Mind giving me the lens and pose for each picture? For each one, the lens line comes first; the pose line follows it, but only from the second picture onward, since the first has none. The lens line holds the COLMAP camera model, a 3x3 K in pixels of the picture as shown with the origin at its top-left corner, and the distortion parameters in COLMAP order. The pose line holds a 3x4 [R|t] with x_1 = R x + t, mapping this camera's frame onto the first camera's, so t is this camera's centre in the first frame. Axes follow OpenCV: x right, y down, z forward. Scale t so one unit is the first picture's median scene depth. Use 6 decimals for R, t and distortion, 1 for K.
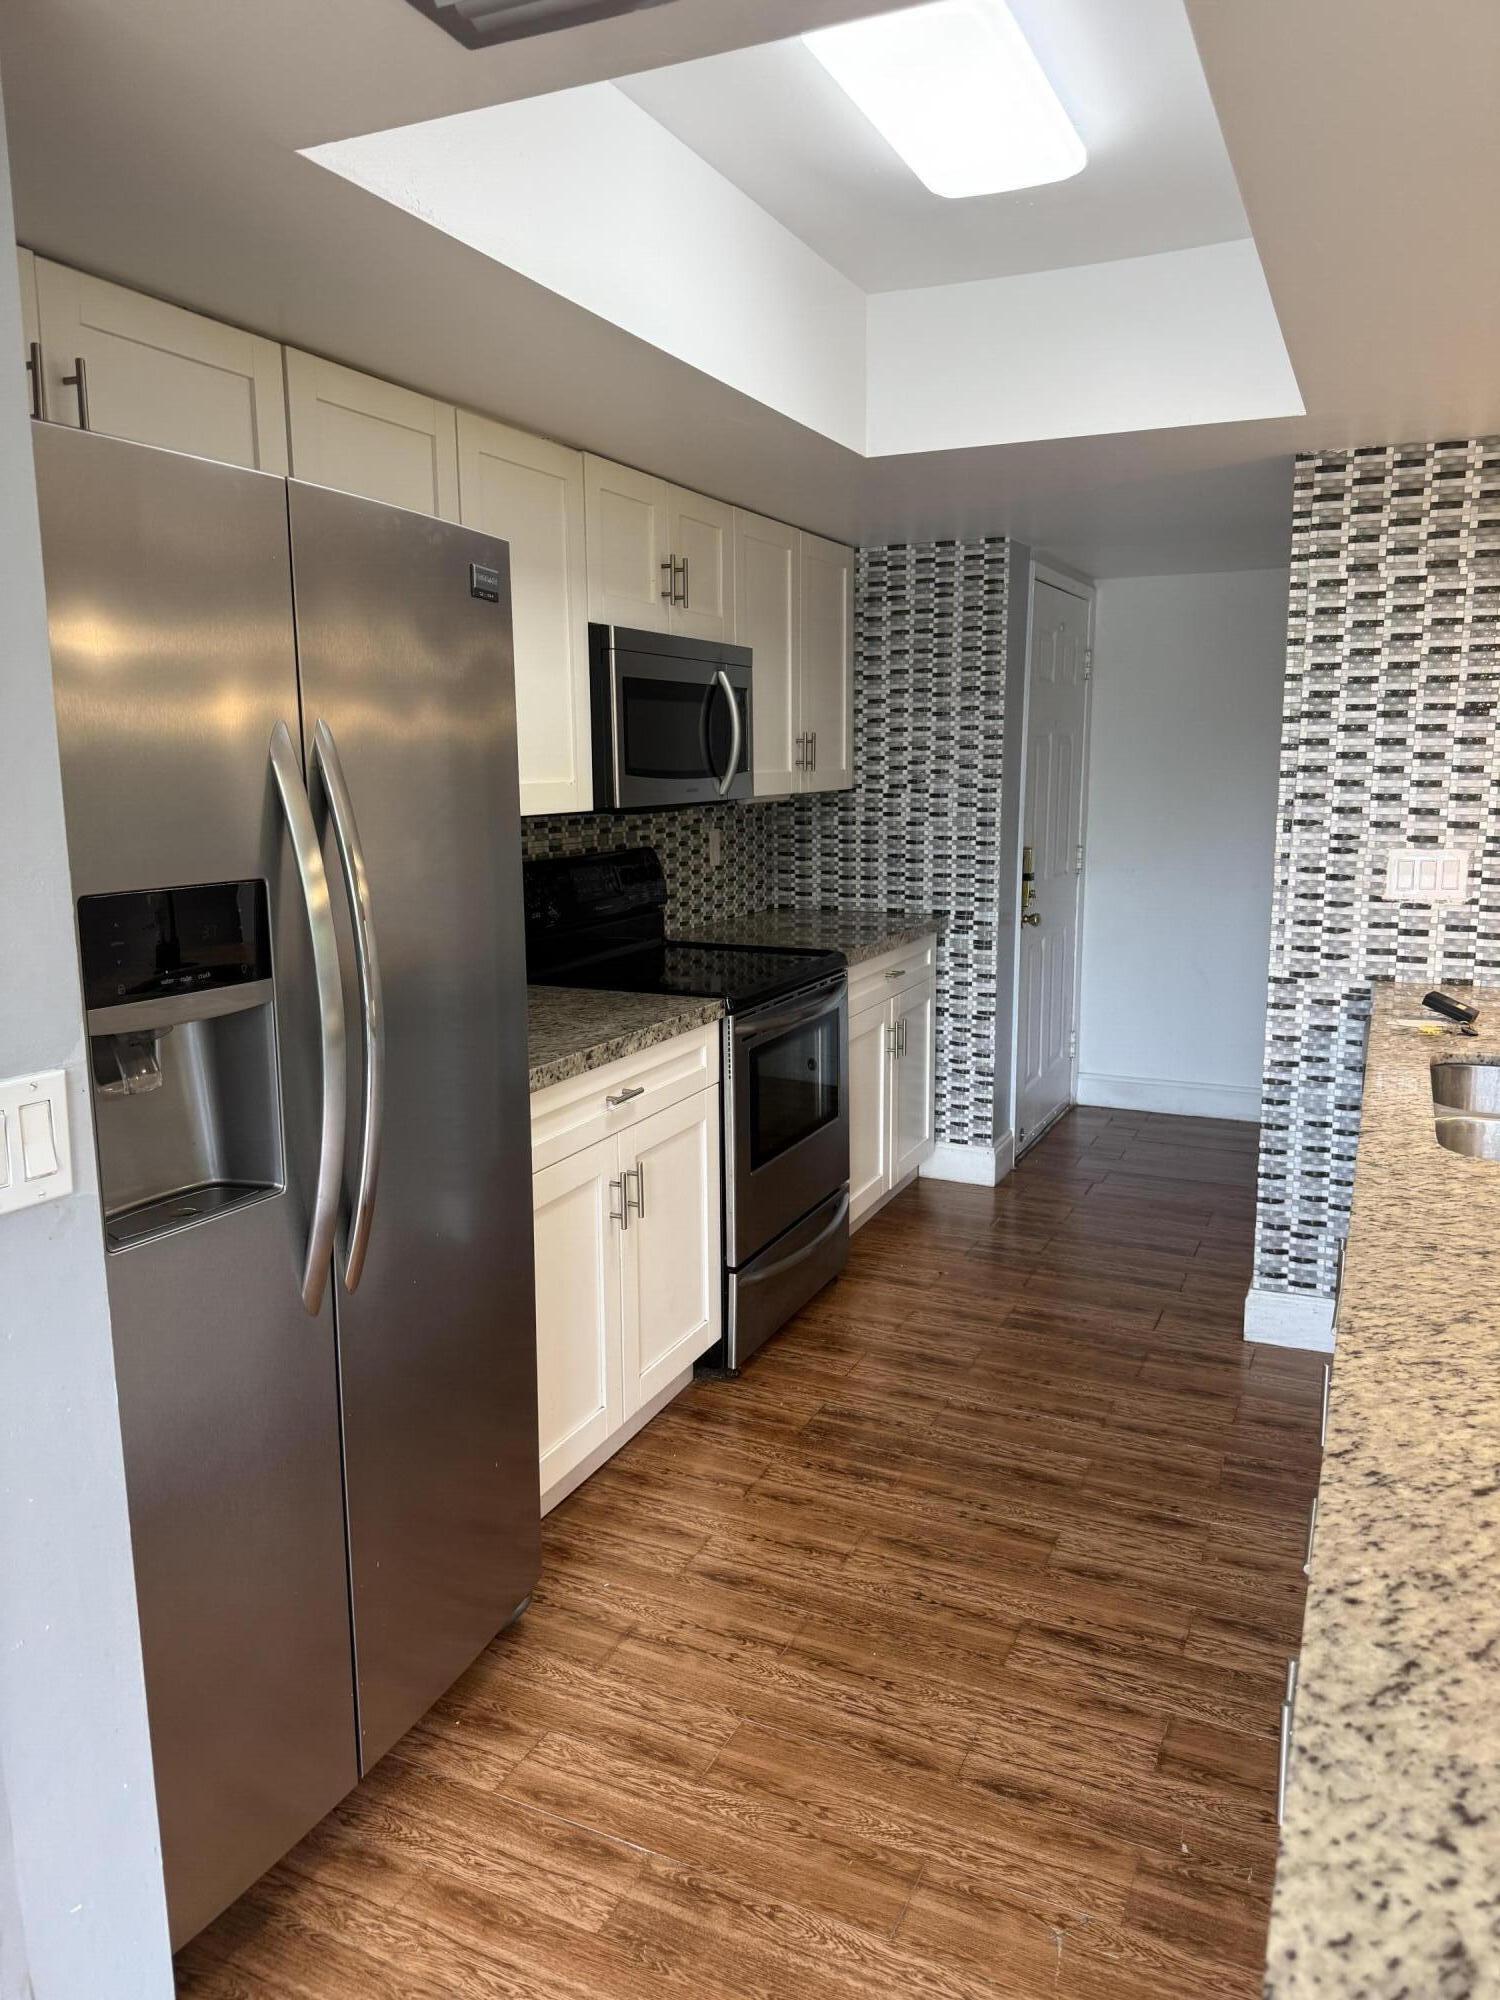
lens RADIAL K [[1413.0, 0, 740.2], [0, 1413.0, 1003.1], [0, 0, 1]] dist [0.034335, -0.060170]
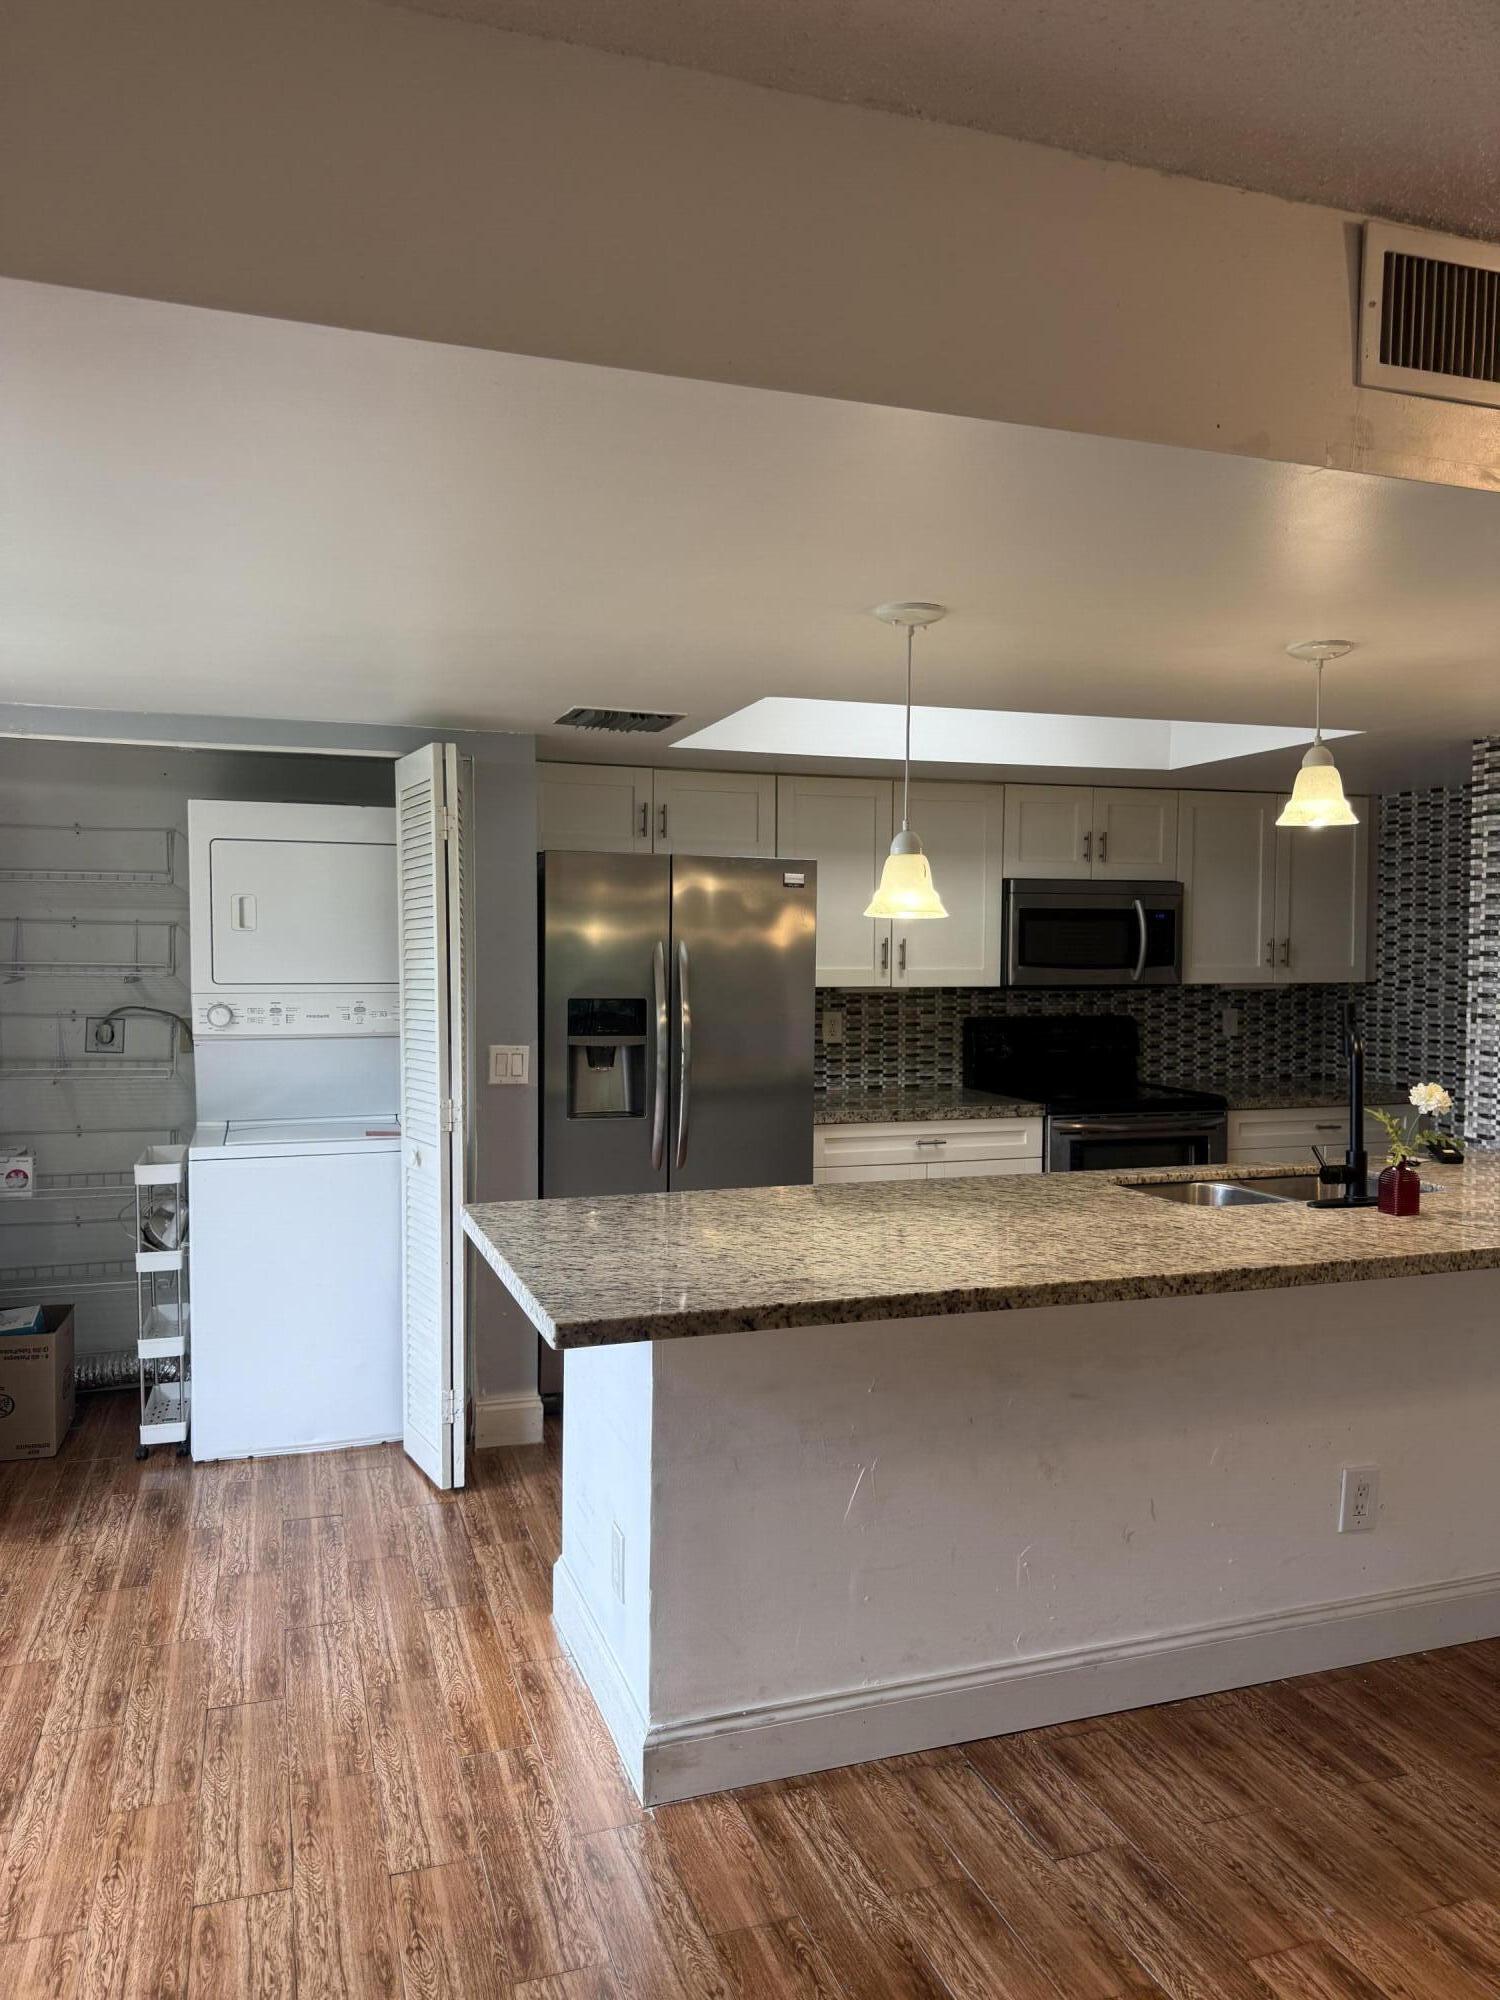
lens RADIAL K [[1413.0, 0, 699.2], [0, 1413.0, 984.4], [0, 0, 1]] dist [0.034335, -0.060170]
pose [[0.660476, 0.032125, -0.750159, 0.896785], [-0.138579, 0.987136, -0.079737, 0.043888], [0.737948, 0.156621, 0.656432, -0.359832]]
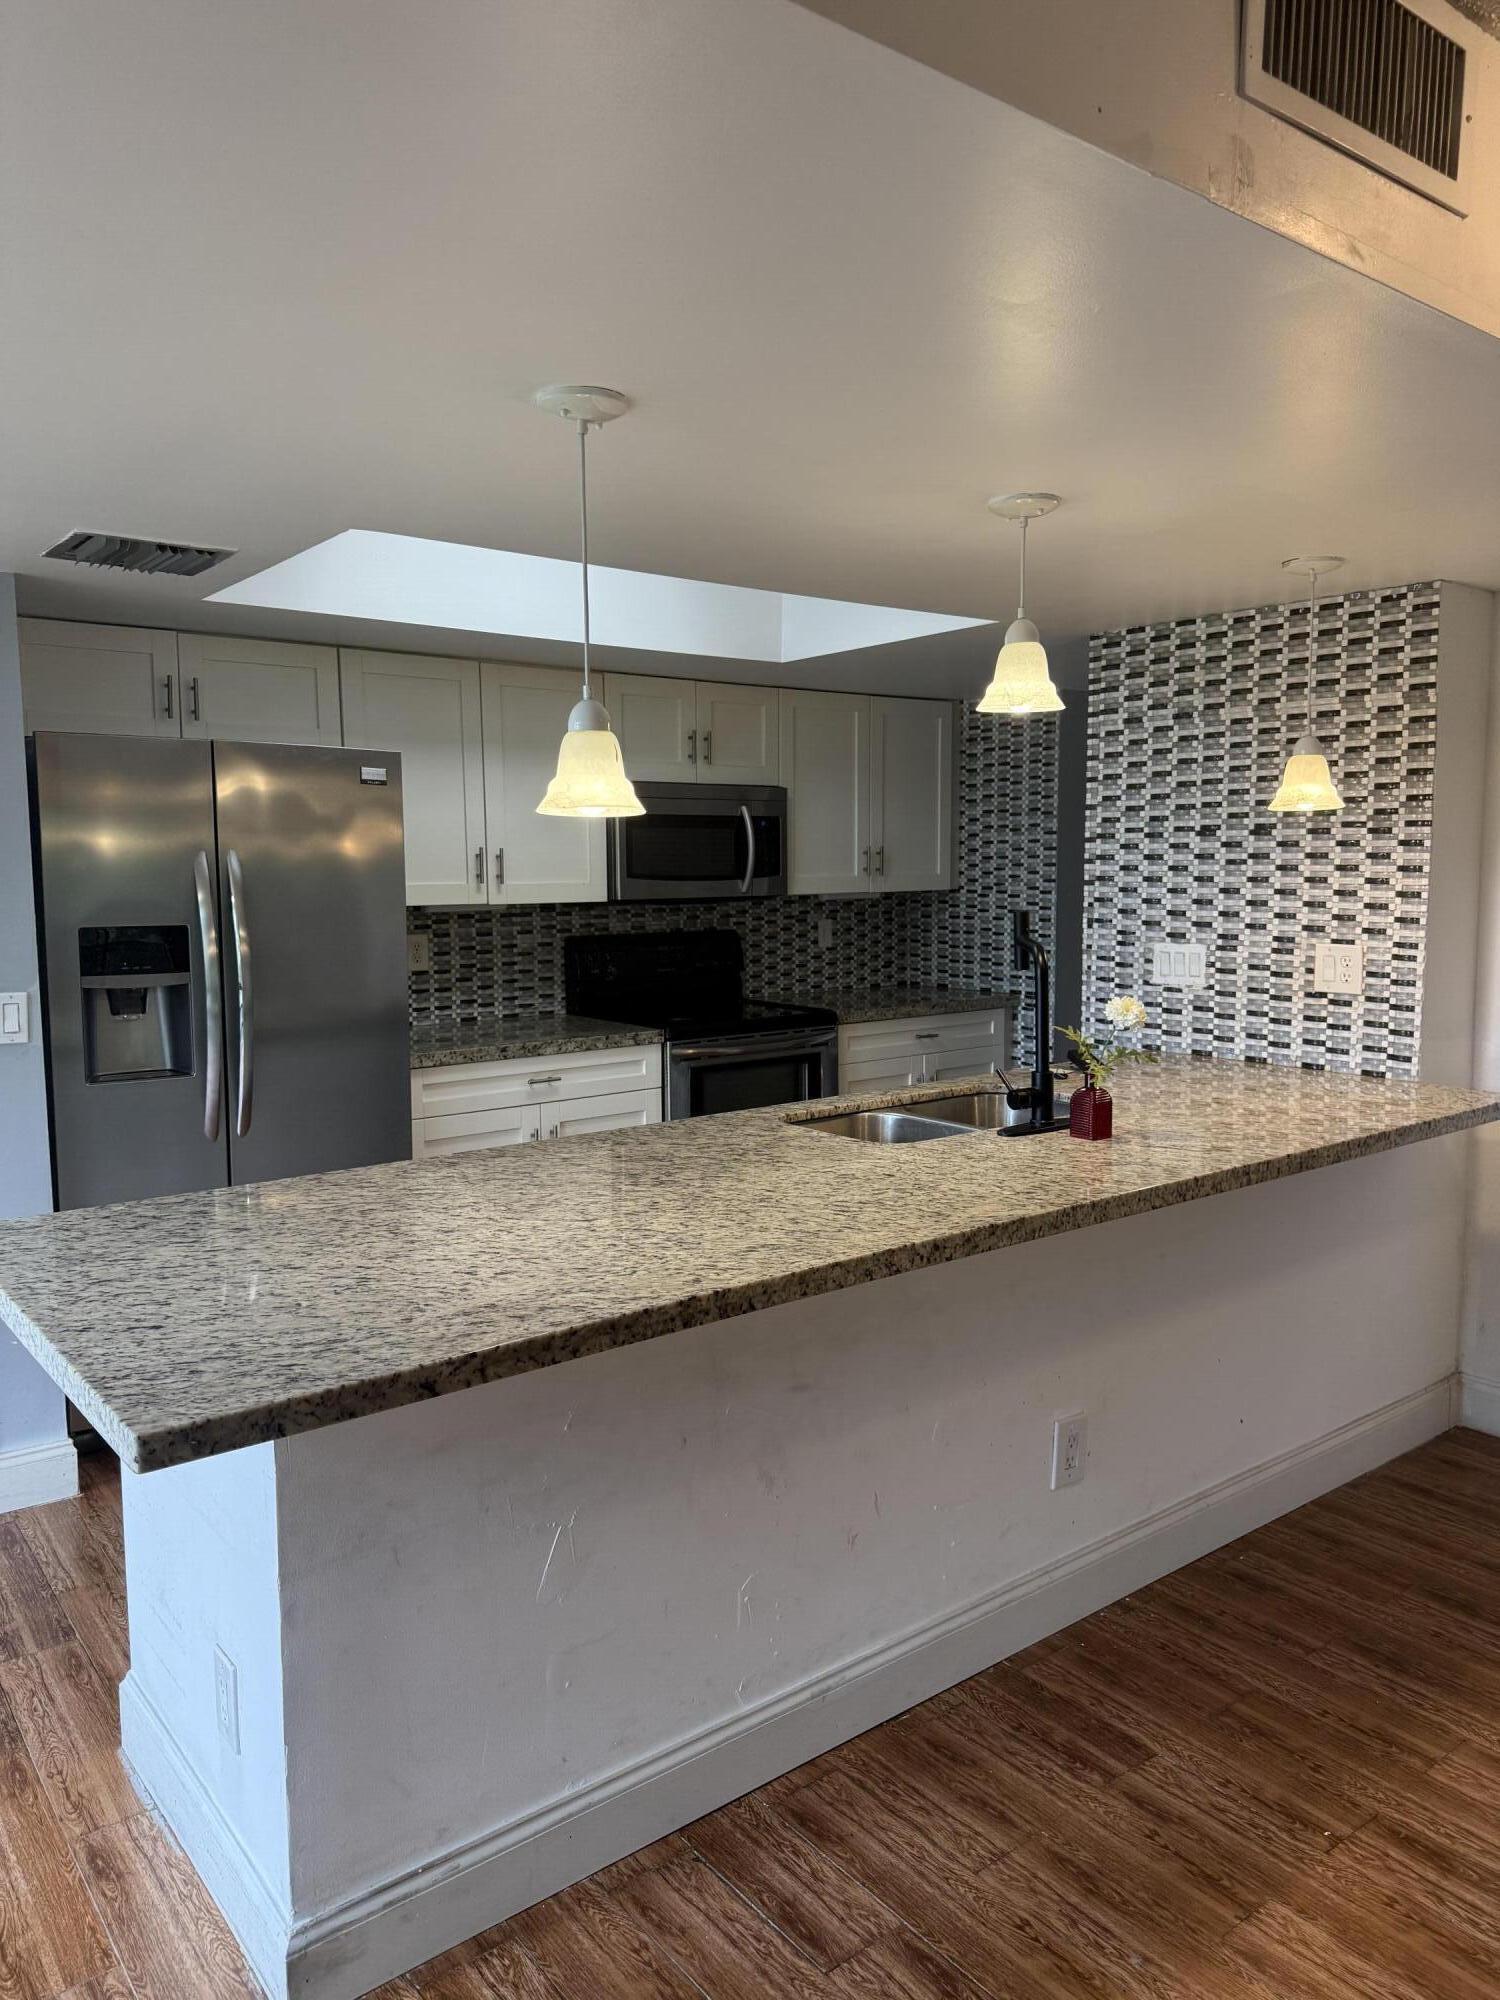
lens RADIAL K [[1413.0, 0, 725.7], [0, 1413.0, 1004.1], [0, 0, 1]] dist [0.034335, -0.060170]
pose [[0.879173, 0.050350, -0.473835, 0.711910], [-0.082176, 0.995524, -0.046689, 0.032215], [0.469363, 0.079985, 0.879375, -0.252495]]
